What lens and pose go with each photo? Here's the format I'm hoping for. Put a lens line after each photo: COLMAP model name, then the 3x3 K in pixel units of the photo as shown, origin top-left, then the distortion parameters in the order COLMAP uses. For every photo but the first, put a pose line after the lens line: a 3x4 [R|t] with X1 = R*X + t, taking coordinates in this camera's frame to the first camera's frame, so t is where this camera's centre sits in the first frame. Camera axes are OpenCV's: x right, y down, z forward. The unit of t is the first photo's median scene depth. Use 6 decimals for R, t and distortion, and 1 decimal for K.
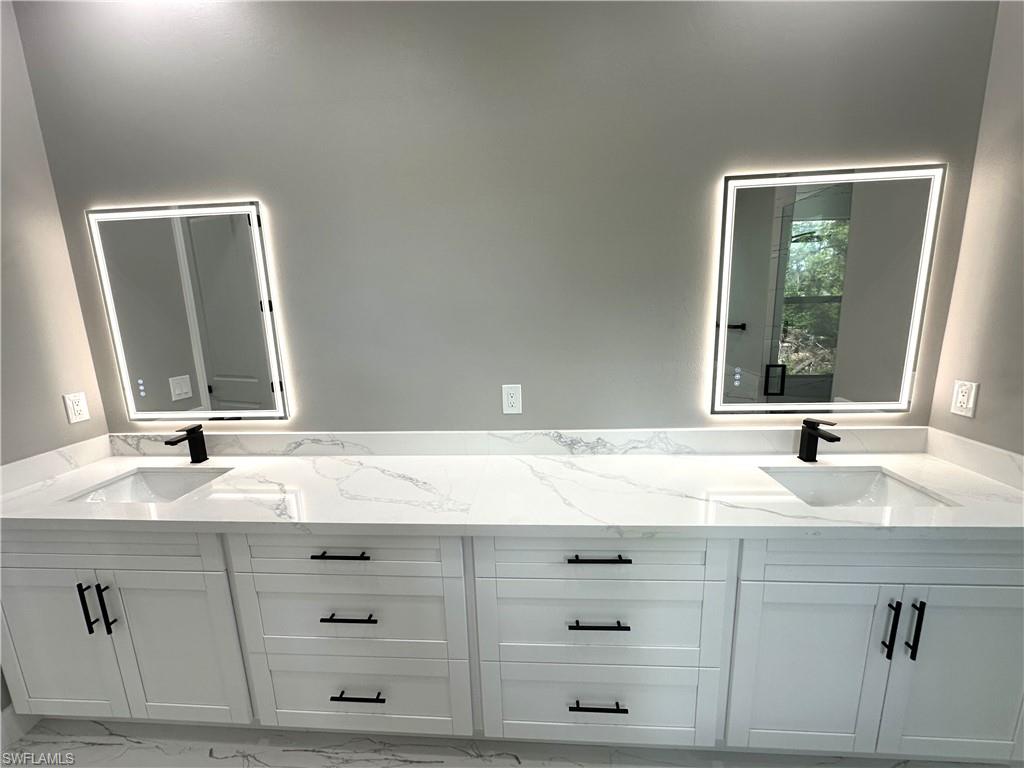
lens RADIAL K [[408.9, 0, 511.7], [0, 408.9, 384.5], [0, 0, 1]] dist [-0.002582, 0.000588]
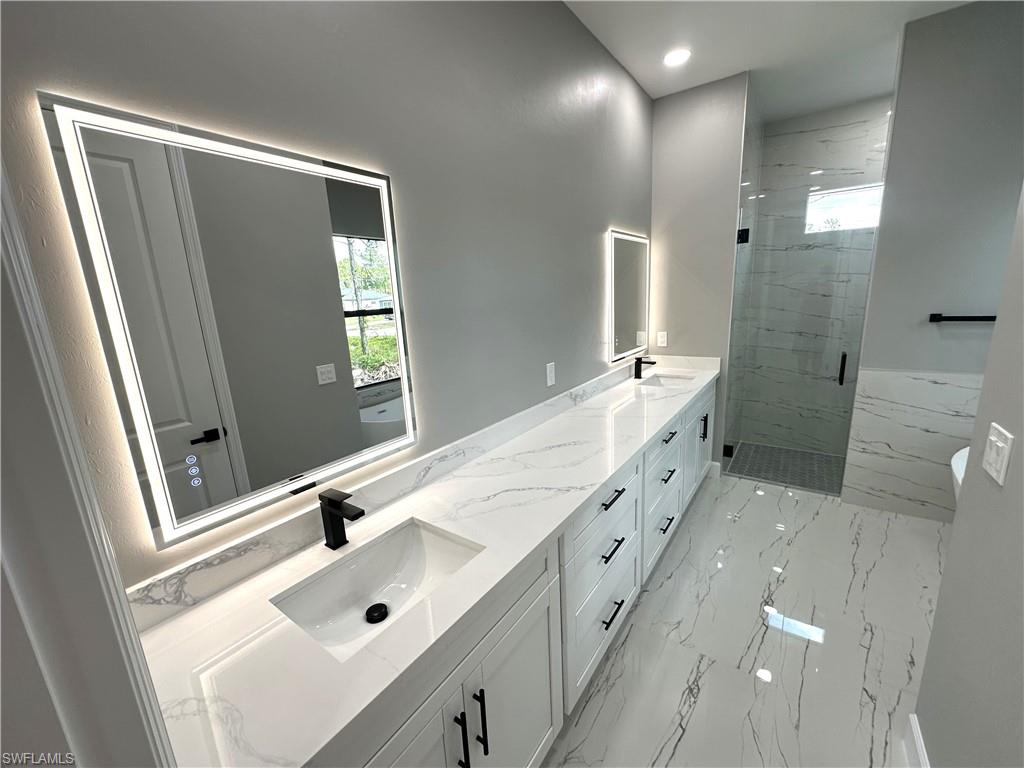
lens RADIAL K [[408.9, 0, 516.2], [0, 408.9, 382.4], [0, 0, 1]] dist [-0.002582, 0.000588]
pose [[0.521888, -0.174070, 0.835064, -1.144127], [0.194523, 0.977449, 0.082179, -0.066997], [-0.830538, 0.119551, 0.543980, 0.379663]]
